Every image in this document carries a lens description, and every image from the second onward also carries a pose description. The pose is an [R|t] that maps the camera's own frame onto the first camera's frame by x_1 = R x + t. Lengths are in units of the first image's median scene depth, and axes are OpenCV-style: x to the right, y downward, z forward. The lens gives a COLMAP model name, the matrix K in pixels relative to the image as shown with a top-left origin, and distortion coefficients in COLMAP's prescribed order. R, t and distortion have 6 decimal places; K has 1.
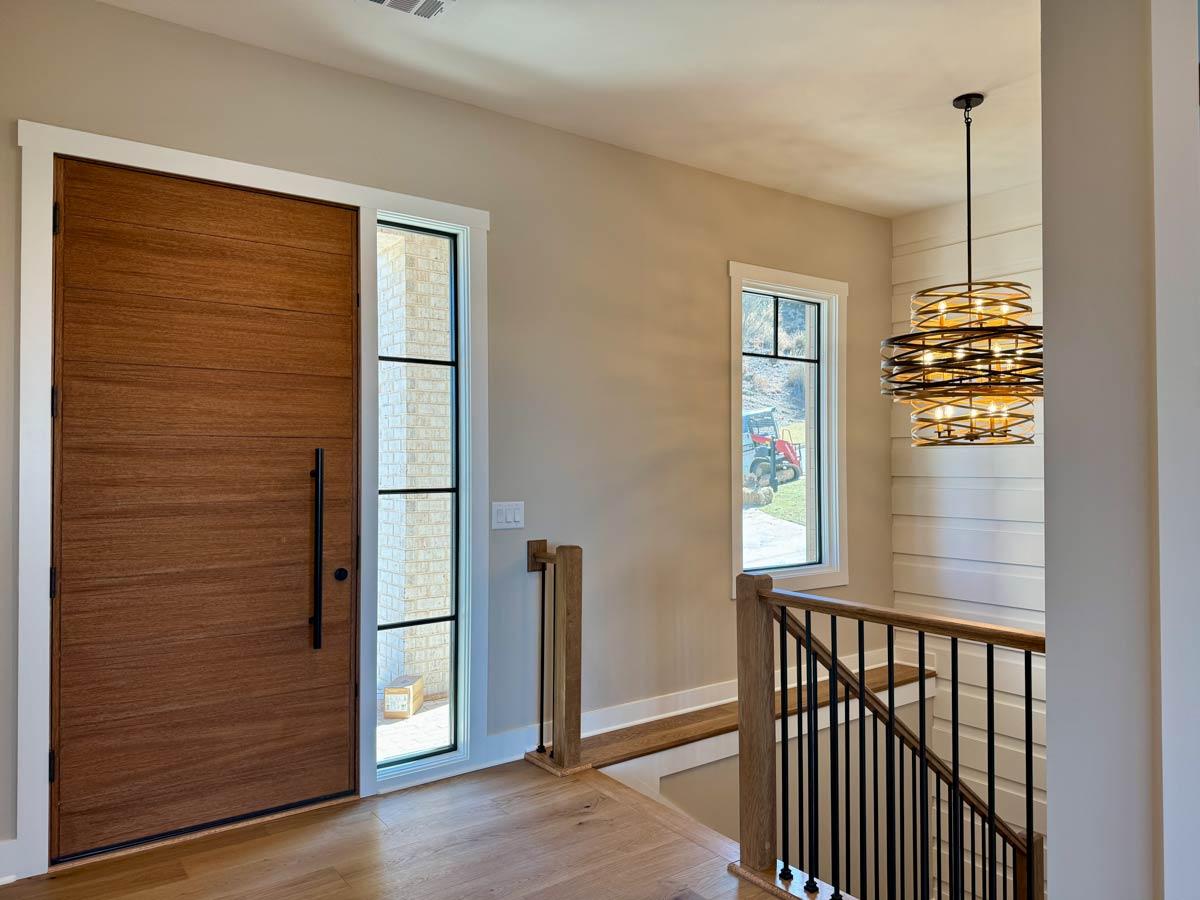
lens RADIAL K [[846.7, 0, 616.4], [0, 846.7, 448.7], [0, 0, 1]] dist [0.077607, -0.122876]
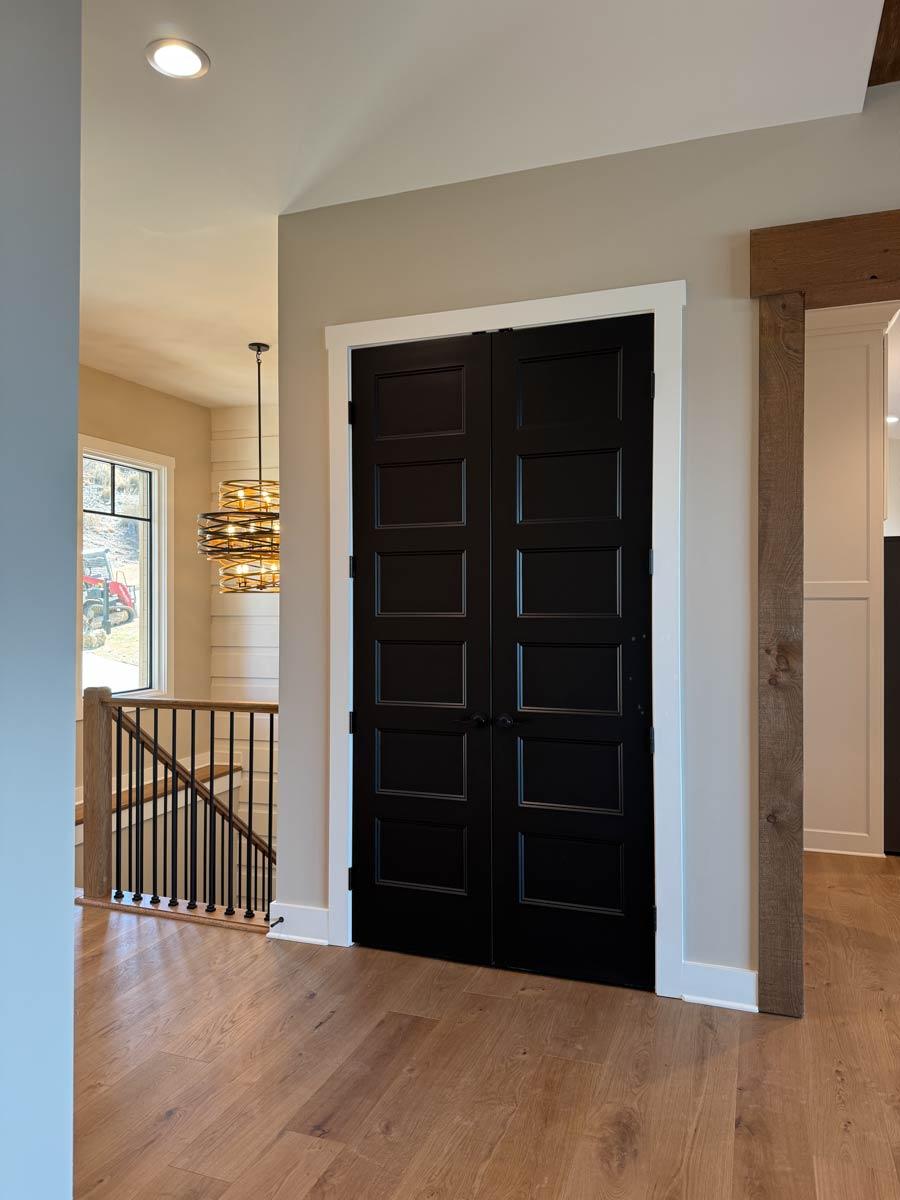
lens RADIAL K [[846.7, 0, 452.4], [0, 846.7, 601.9], [0, 0, 1]] dist [0.077607, -0.122876]
pose [[0.842470, 0.003635, 0.538731, -0.073124], [-0.010787, 0.999891, 0.010123, -0.006827], [-0.538635, -0.014339, 0.842417, -0.345121]]
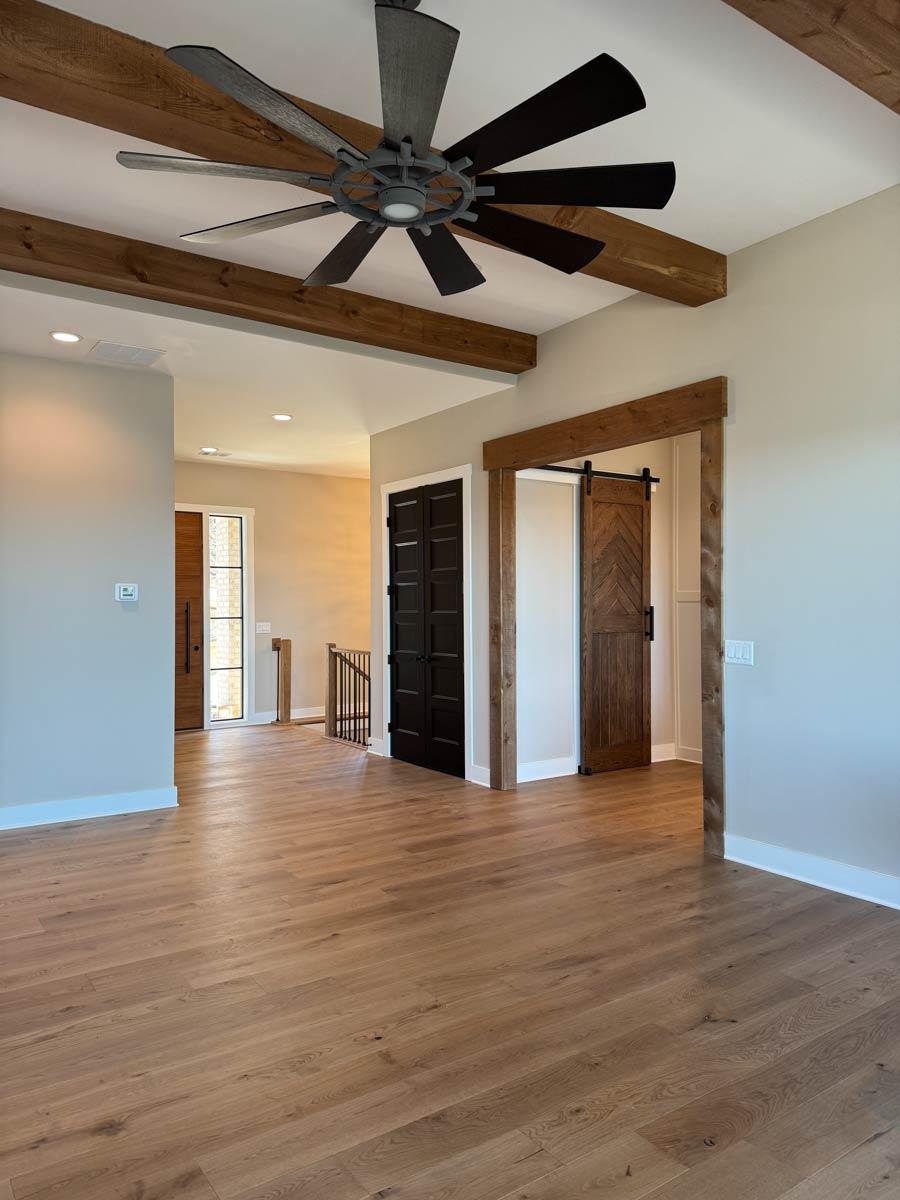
lens RADIAL K [[846.7, 0, 452.4], [0, 846.7, 601.9], [0, 0, 1]] dist [0.077607, -0.122876]
pose [[0.998475, -0.001222, -0.055192, 0.625432], [0.001973, 0.999906, 0.013542, -0.034334], [0.055170, -0.013631, 0.998384, -1.622148]]
